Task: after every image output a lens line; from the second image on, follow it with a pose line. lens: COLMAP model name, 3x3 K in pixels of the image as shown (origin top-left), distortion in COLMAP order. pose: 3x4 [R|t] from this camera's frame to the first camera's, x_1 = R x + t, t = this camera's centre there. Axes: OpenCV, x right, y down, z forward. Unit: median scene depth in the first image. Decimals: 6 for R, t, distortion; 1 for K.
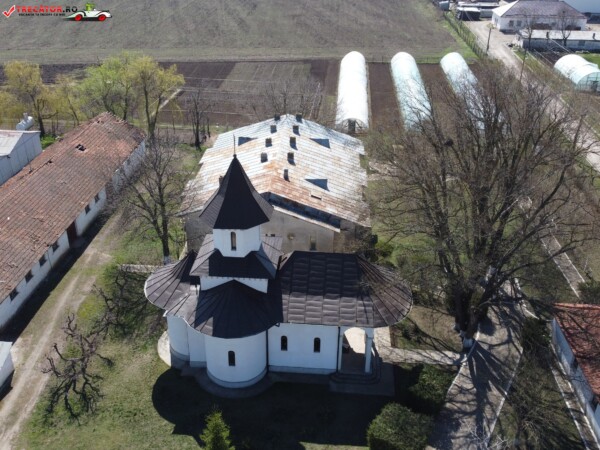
lens RADIAL K [[608.3, 0, 300.0], [0, 608.3, 225.0], [0, 0, 1]] dist [-0.010524, -0.013953]
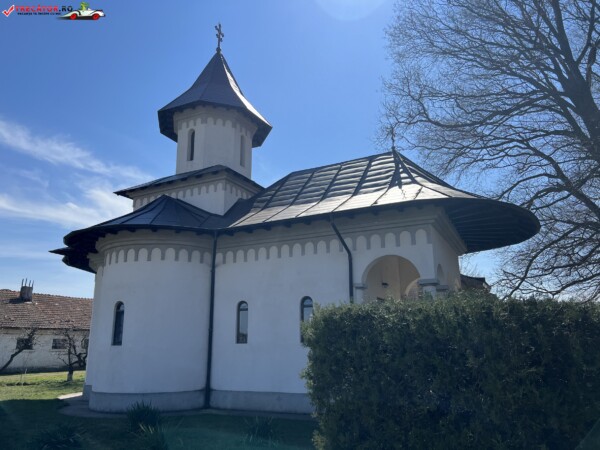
lens RADIAL K [[453.3, 0, 300.0], [0, 453.3, 225.0], [0, 0, 1]] dist [0.060916, -0.070414]
pose [[0.920506, -0.120700, -0.371618, 0.146620], [-0.160287, 0.750730, -0.640869, 0.344292], [0.356338, 0.649489, 0.671705, 0.722910]]
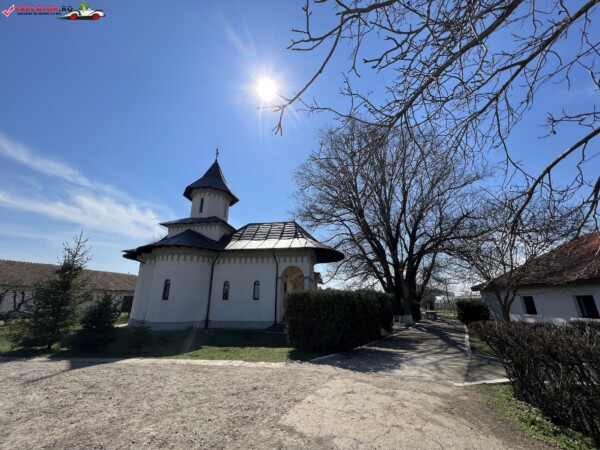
lens RADIAL K [[239.5, 0, 301.6], [0, 239.5, 225.5], [0, 0, 1]] dist [0.001536, 0.000169]
pose [[0.998217, -0.030676, -0.051207, 0.125360], [-0.014154, 0.711747, -0.702294, 0.393550], [0.057990, 0.701766, 0.710043, 0.623586]]
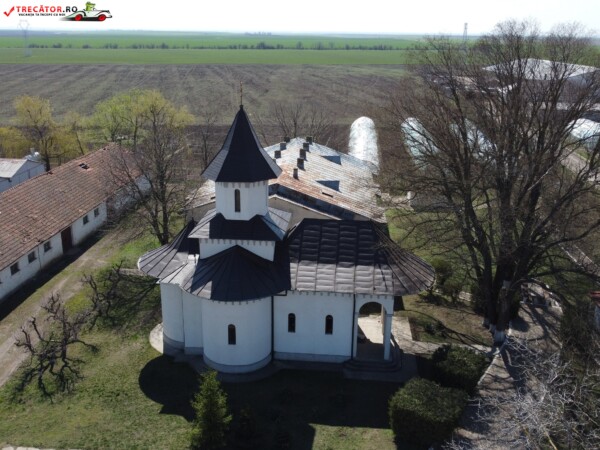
lens RADIAL K [[608.3, 0, 300.0], [0, 608.3, 225.0], [0, 0, 1]] dist [-0.010524, -0.013953]
pose [[0.999867, 0.006116, -0.015138, -0.001651], [-0.008714, 0.983992, -0.177999, 0.207326], [0.013807, 0.178108, 0.983914, 0.104100]]
